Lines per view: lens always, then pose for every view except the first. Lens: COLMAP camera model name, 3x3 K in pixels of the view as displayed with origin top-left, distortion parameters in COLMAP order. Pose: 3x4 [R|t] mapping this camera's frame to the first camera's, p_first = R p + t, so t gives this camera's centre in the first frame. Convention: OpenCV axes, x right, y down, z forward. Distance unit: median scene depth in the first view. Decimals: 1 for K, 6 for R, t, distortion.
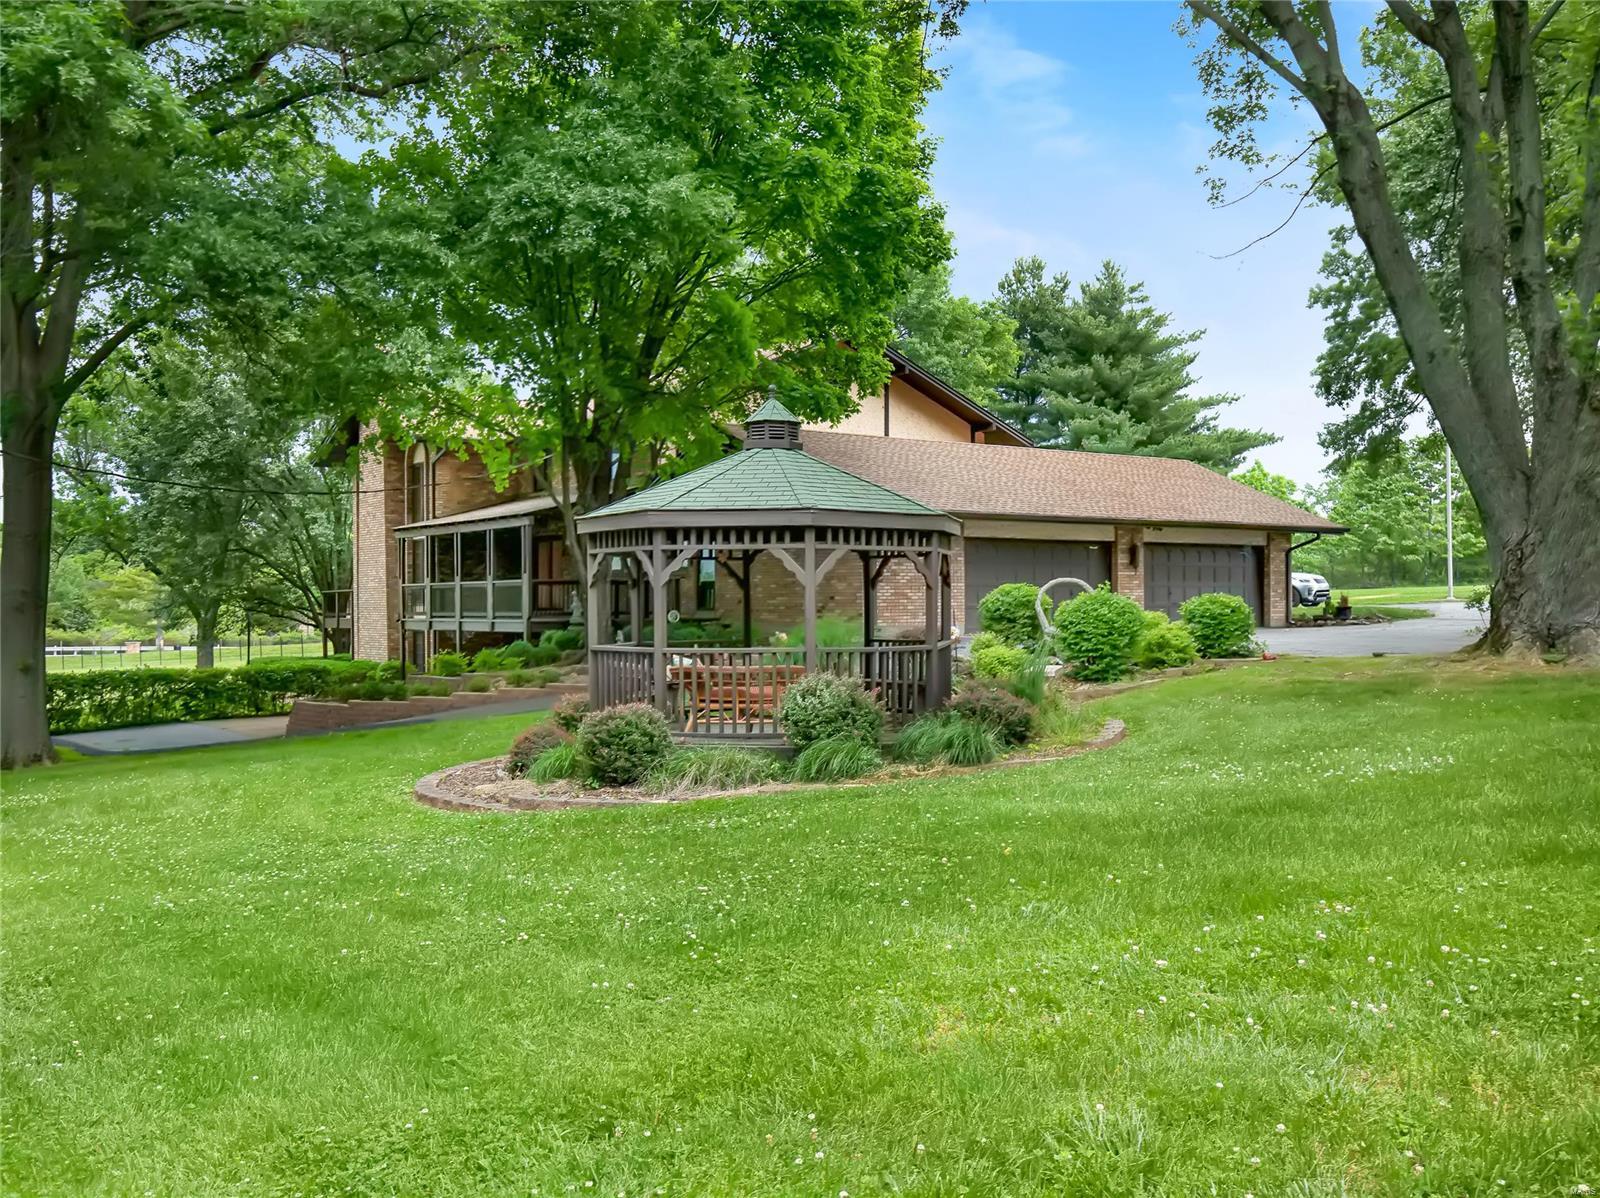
lens RADIAL K [[1344.5, 0, 800.2], [0, 1344.5, 600.8], [0, 0, 1]] dist [-0.004118, -0.001154]
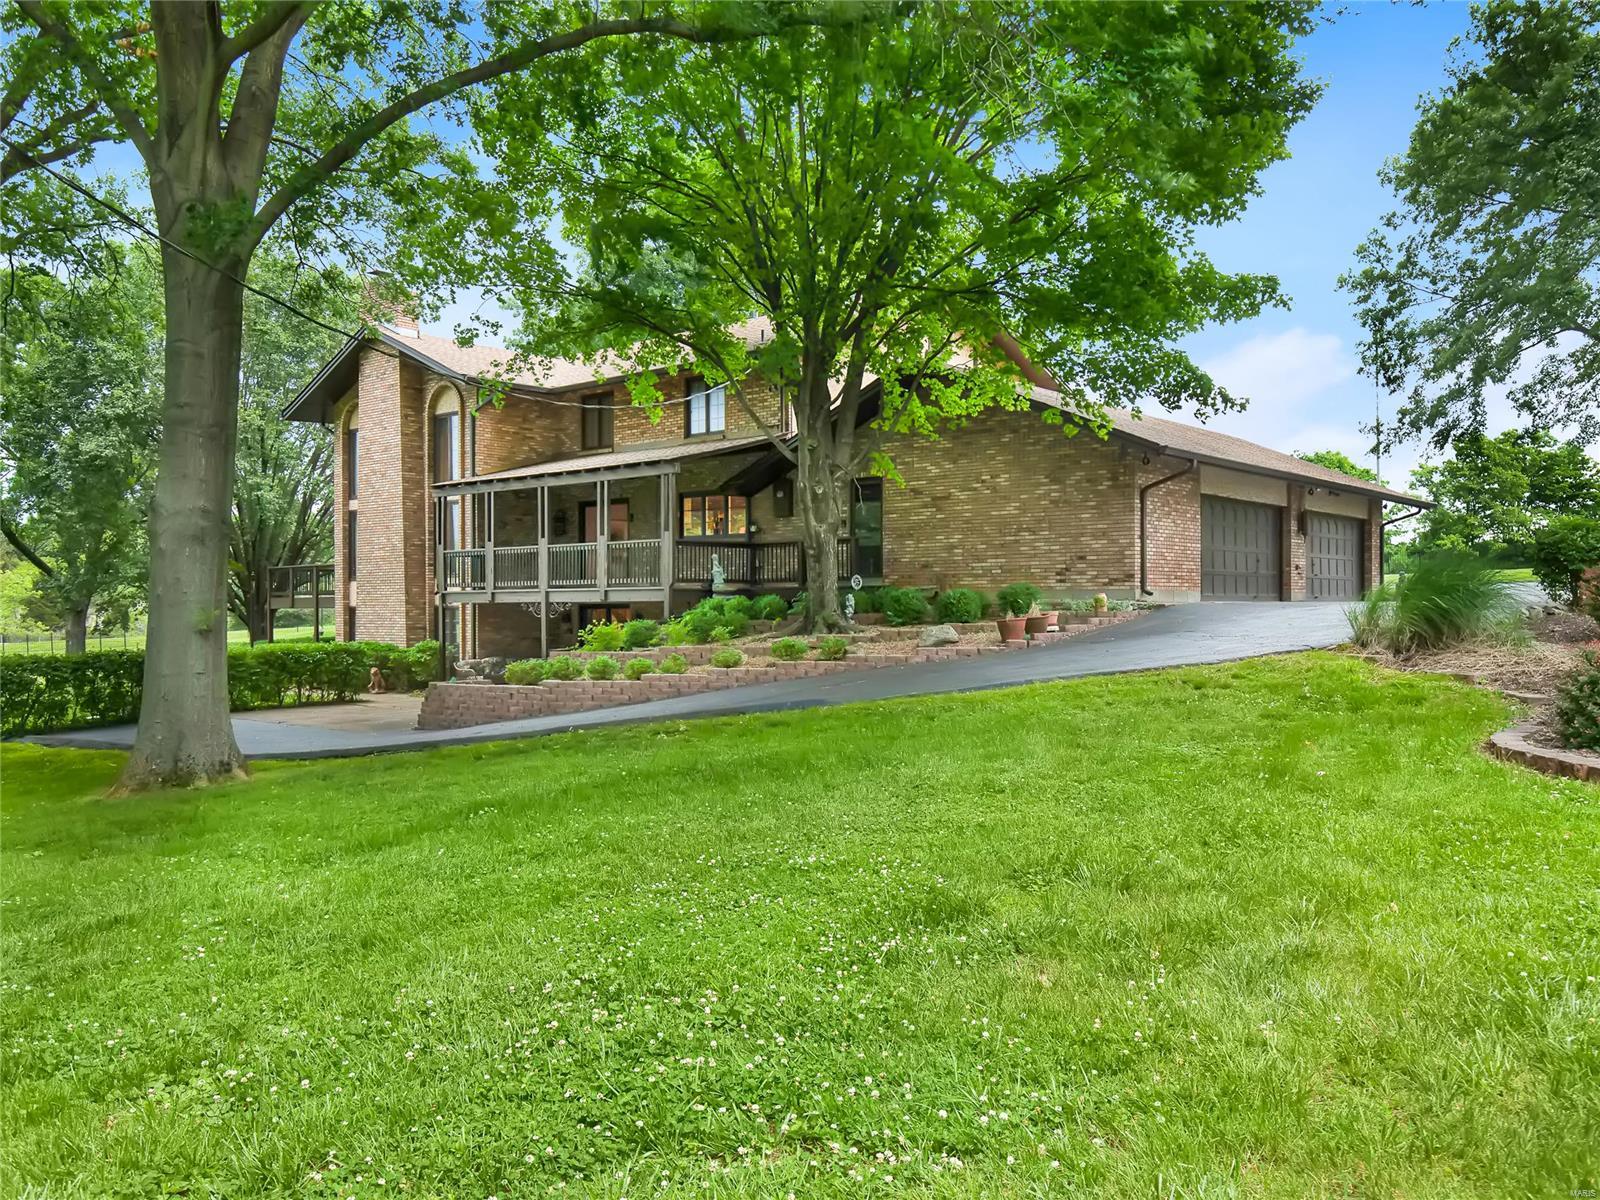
lens RADIAL K [[1215.6, 0, 799.9], [0, 1215.6, 599.7], [0, 0, 1]] dist [0.000581, -0.000157]
pose [[0.980651, 0.003114, 0.195737, -0.238237], [-0.002813, 0.999994, -0.001815, 0.020660], [-0.195742, 0.001229, 0.980655, 0.209511]]
